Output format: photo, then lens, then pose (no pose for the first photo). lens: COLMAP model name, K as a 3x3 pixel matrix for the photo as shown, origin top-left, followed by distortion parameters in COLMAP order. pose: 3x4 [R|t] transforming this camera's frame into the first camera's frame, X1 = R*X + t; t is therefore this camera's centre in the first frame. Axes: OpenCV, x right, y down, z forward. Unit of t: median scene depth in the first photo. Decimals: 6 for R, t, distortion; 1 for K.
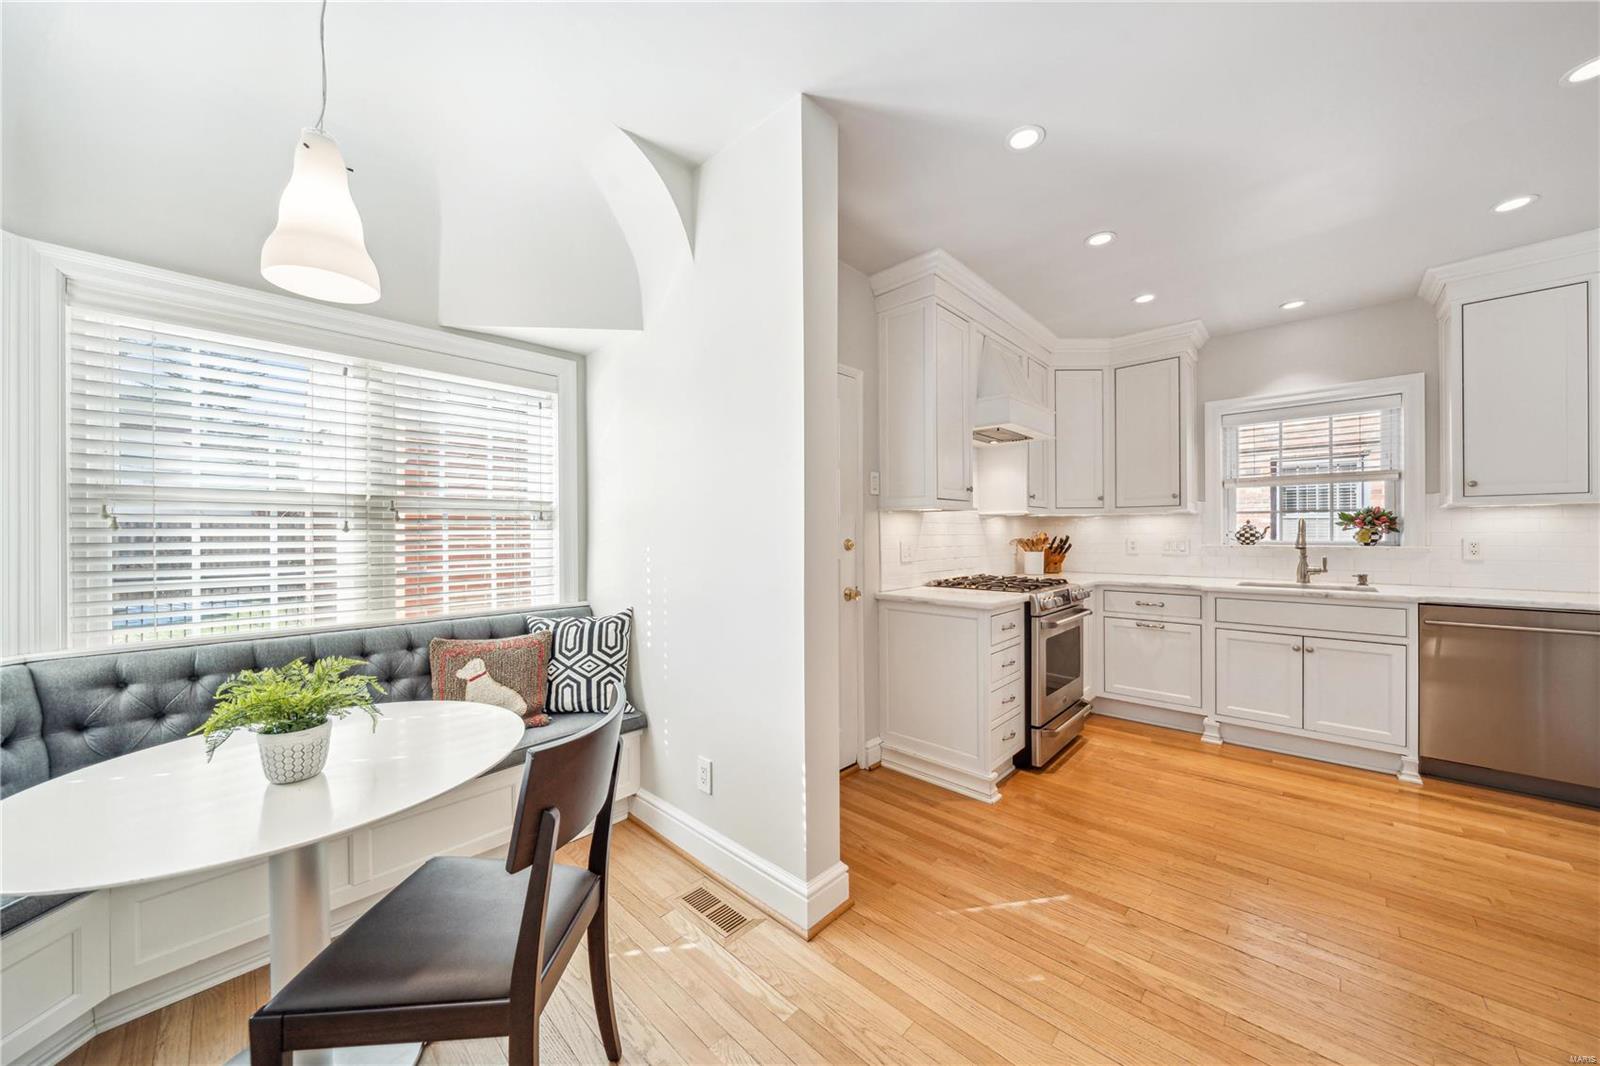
lens RADIAL K [[556.1, 0, 796.3], [0, 556.1, 534.8], [0, 0, 1]] dist [-0.001967, -0.000320]
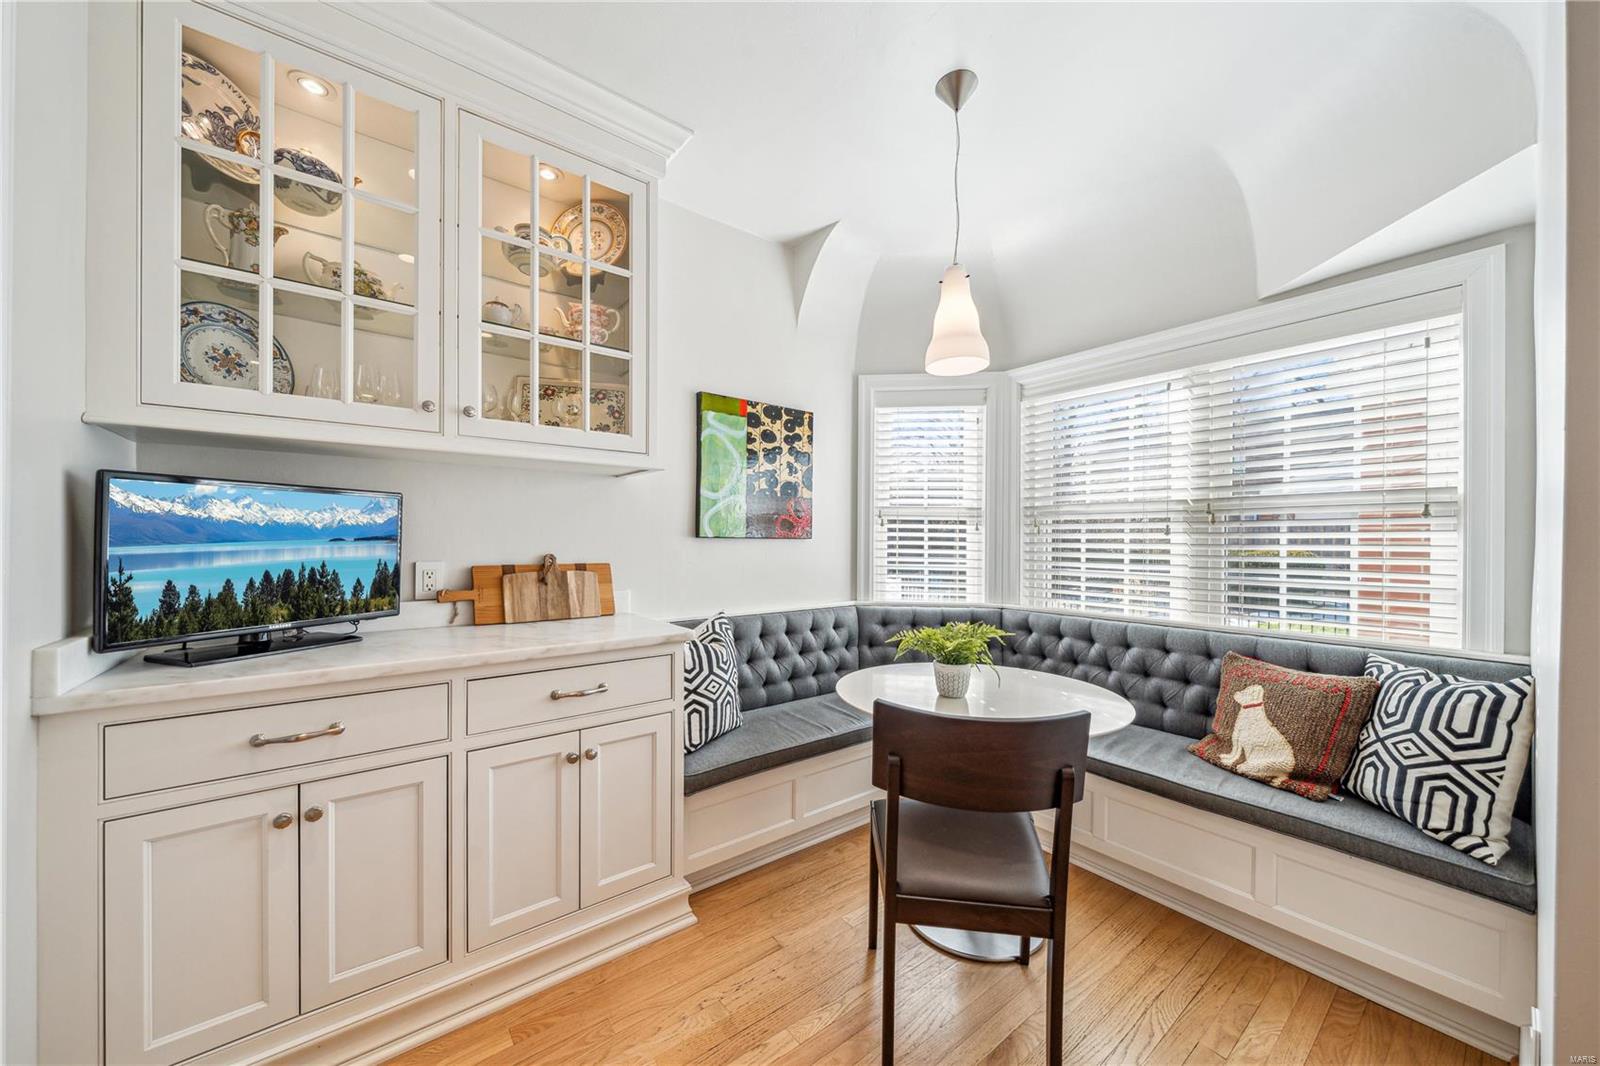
lens RADIAL K [[571.8, 0, 801.9], [0, 571.8, 541.2], [0, 0, 1]] dist [-0.001118, -0.000084]
pose [[-0.143544, 0.008181, -0.989610, 0.268803], [-0.002679, 0.999959, 0.008655, -0.001035], [0.989640, 0.003893, -0.143516, 0.310565]]
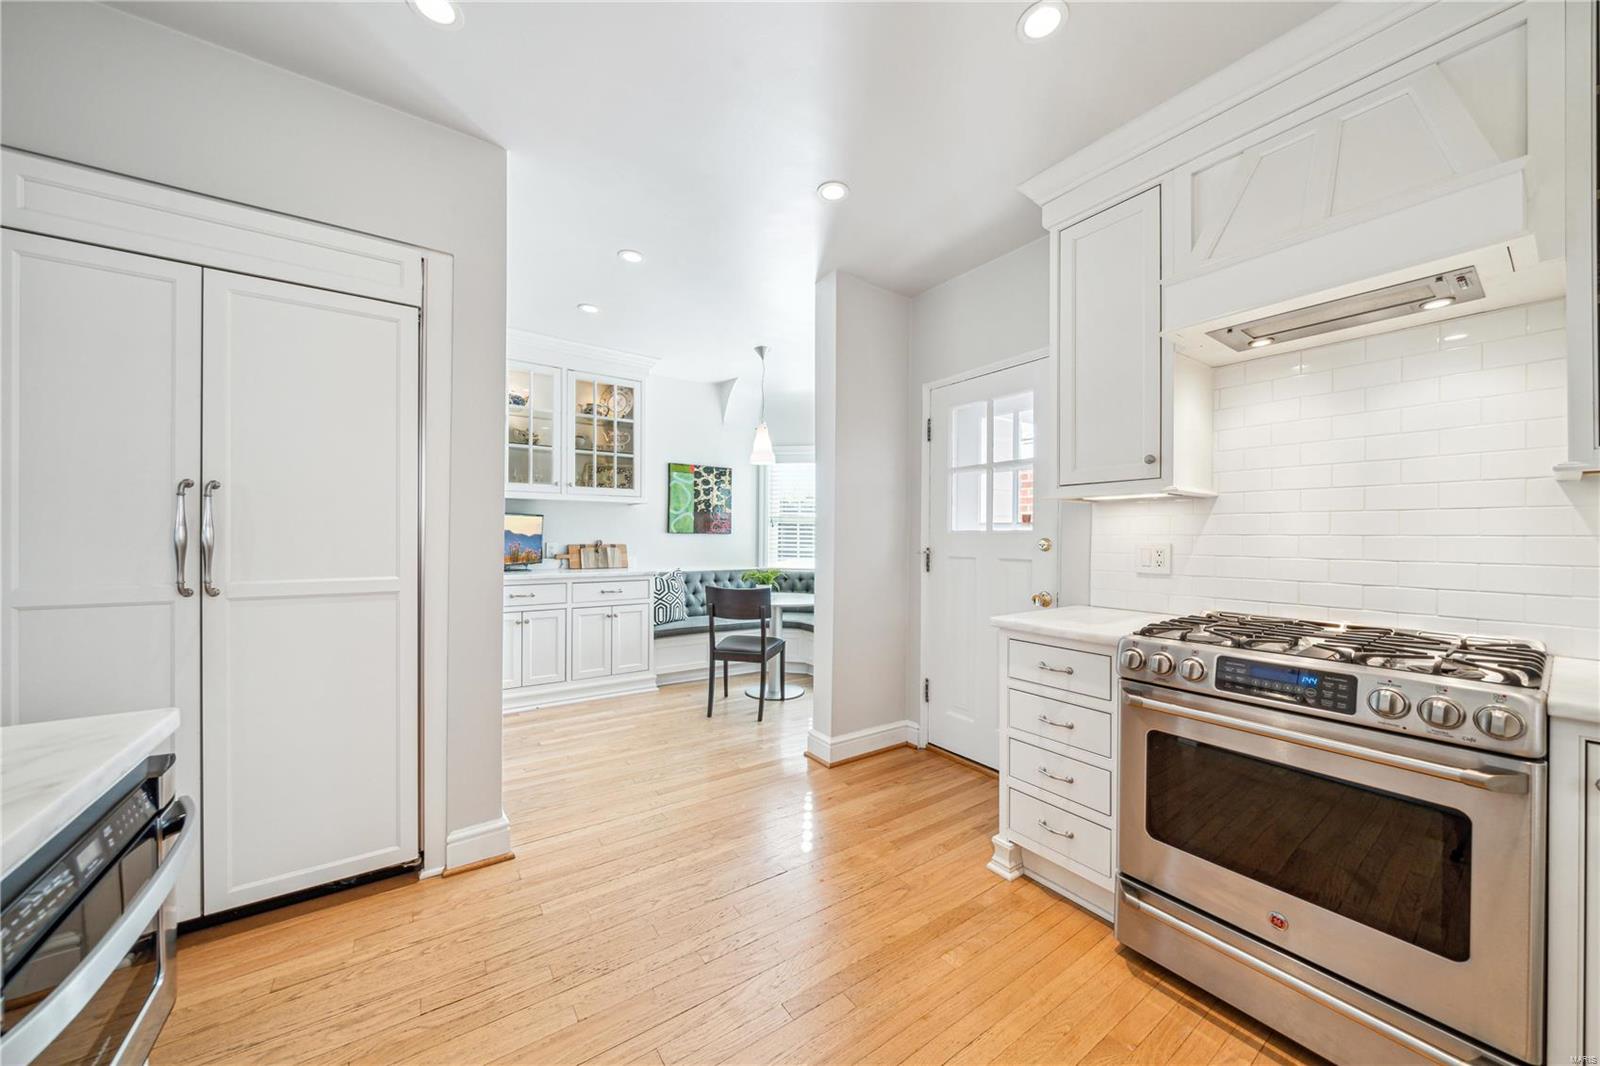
lens RADIAL K [[551.5, 0, 789.8], [0, 551.5, 534.2], [0, 0, 1]] dist [-0.000892, -0.000080]
pose [[-0.216207, 0.000422, -0.976347, 1.033235], [-0.003866, 0.999992, 0.001288, 0.001489], [0.976340, 0.004053, -0.216203, 0.770208]]
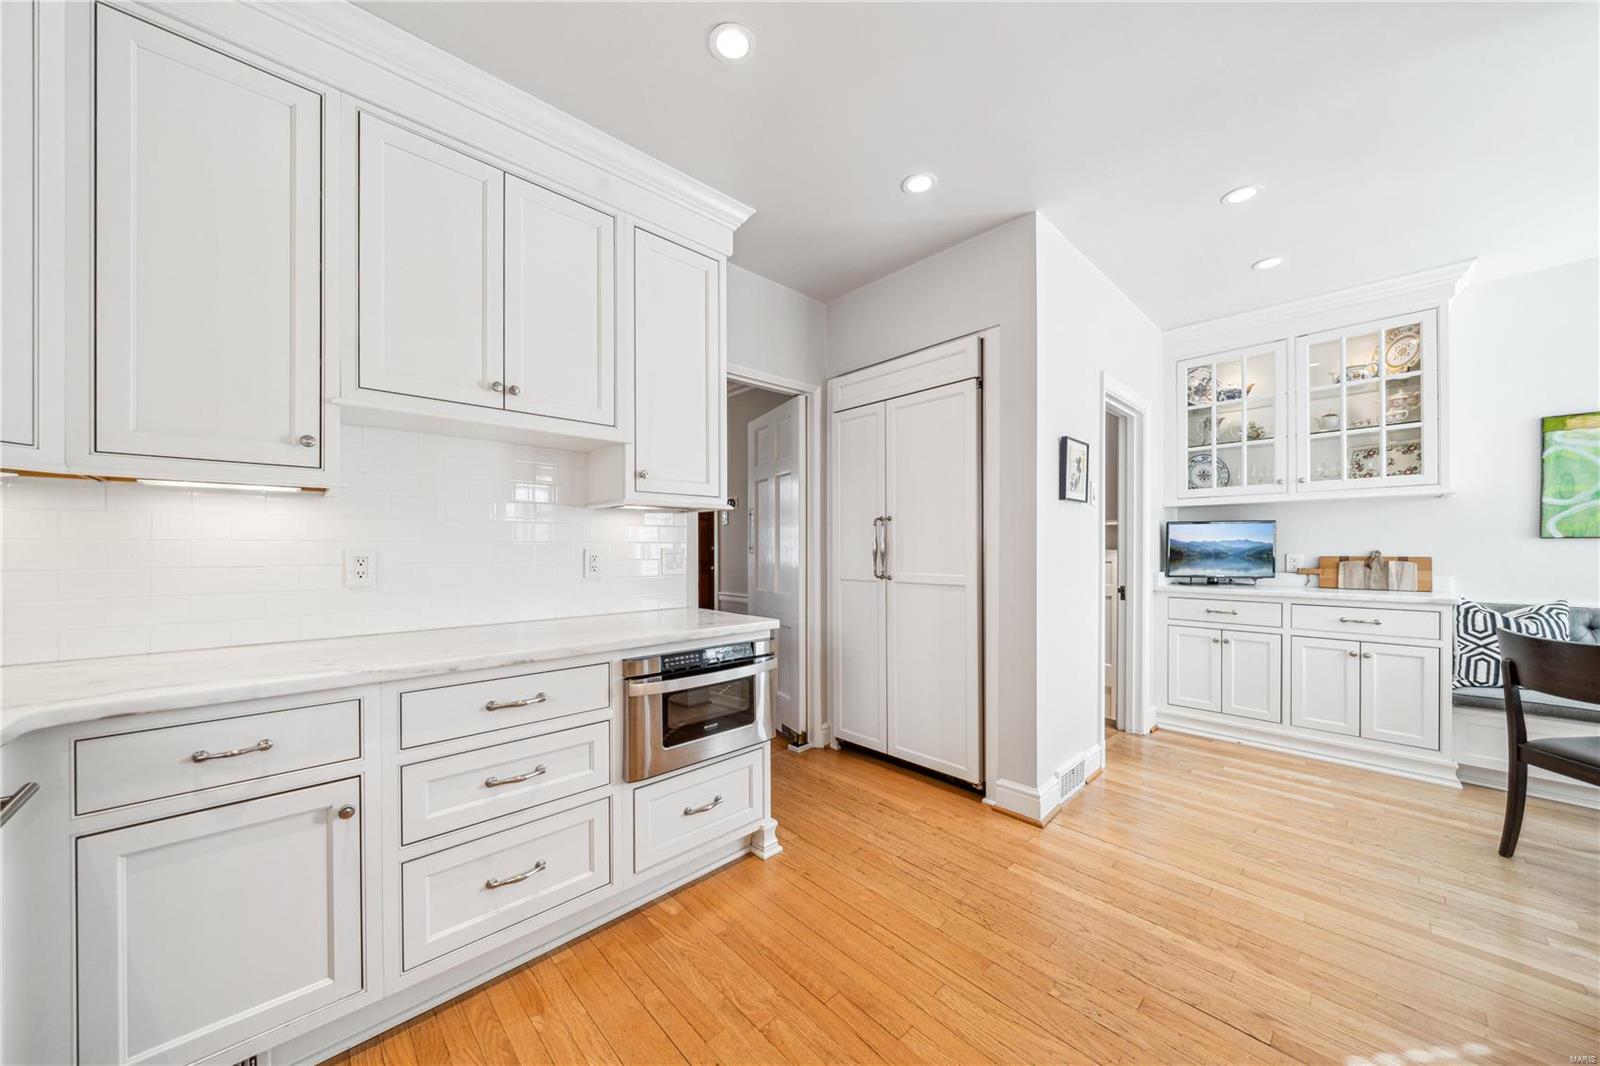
lens RADIAL K [[551.3, 0, 800.5], [0, 551.3, 540.8], [0, 0, 1]] dist [-0.000918, -0.000064]
pose [[-0.998369, 0.008636, 0.056442, 0.725016], [0.007892, 0.999879, -0.013385, 0.008376], [-0.056551, -0.012918, -0.998316, 1.097828]]
